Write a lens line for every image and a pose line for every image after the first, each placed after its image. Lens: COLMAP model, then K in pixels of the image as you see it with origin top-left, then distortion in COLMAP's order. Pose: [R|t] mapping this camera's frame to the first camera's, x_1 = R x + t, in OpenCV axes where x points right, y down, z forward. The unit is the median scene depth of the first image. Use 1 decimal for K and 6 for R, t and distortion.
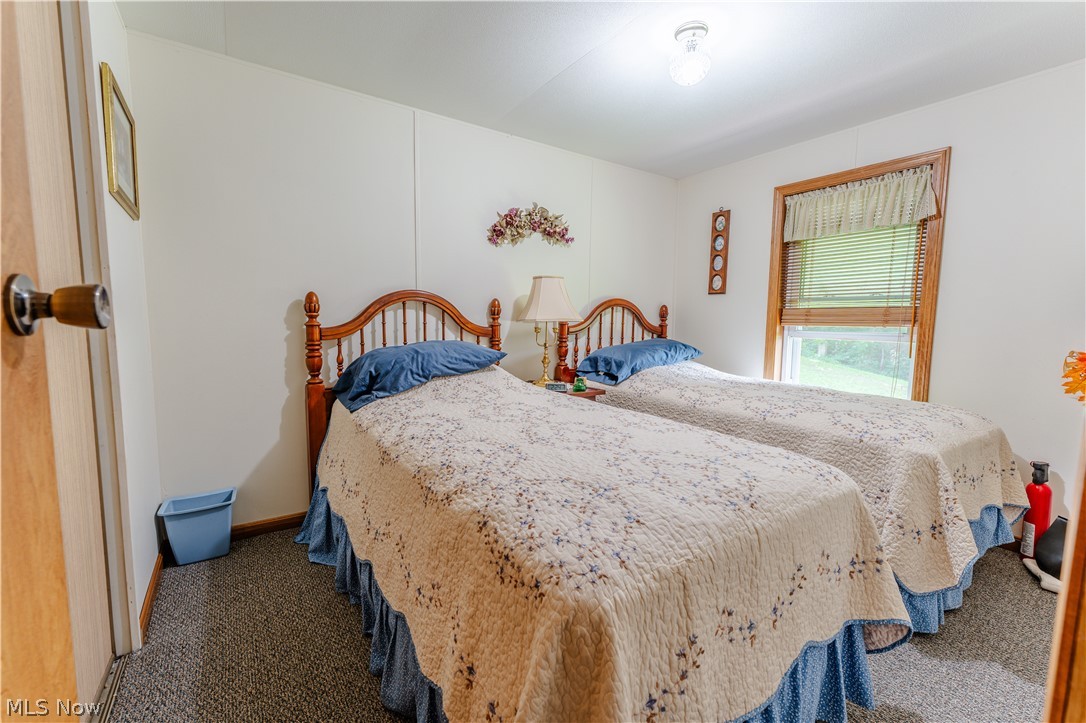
lens RADIAL K [[442.7, 0, 541.6], [0, 442.7, 361.7], [0, 0, 1]] dist [0.000540, 0.000349]
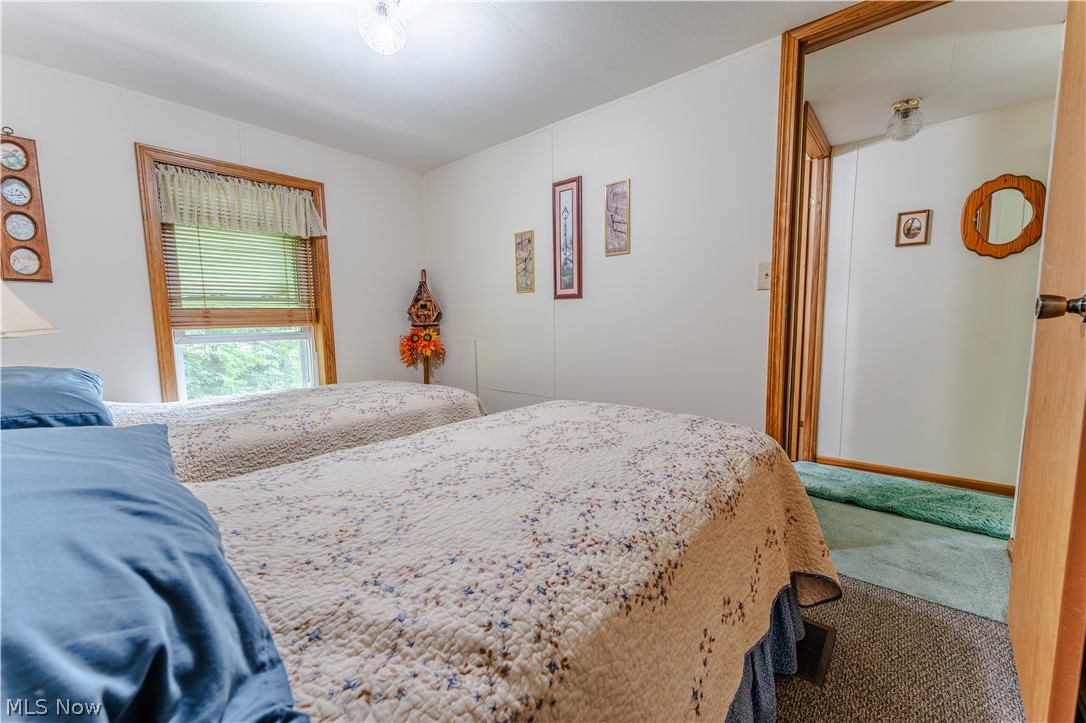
lens RADIAL K [[442.7, 0, 542.0], [0, 442.7, 360.9], [0, 0, 1]] dist [0.000540, 0.000349]
pose [[-0.252305, -0.105936, 0.961831, -0.444208], [0.103034, 0.985397, 0.135560, -0.078719], [-0.962146, 0.133304, -0.237706, 0.665641]]
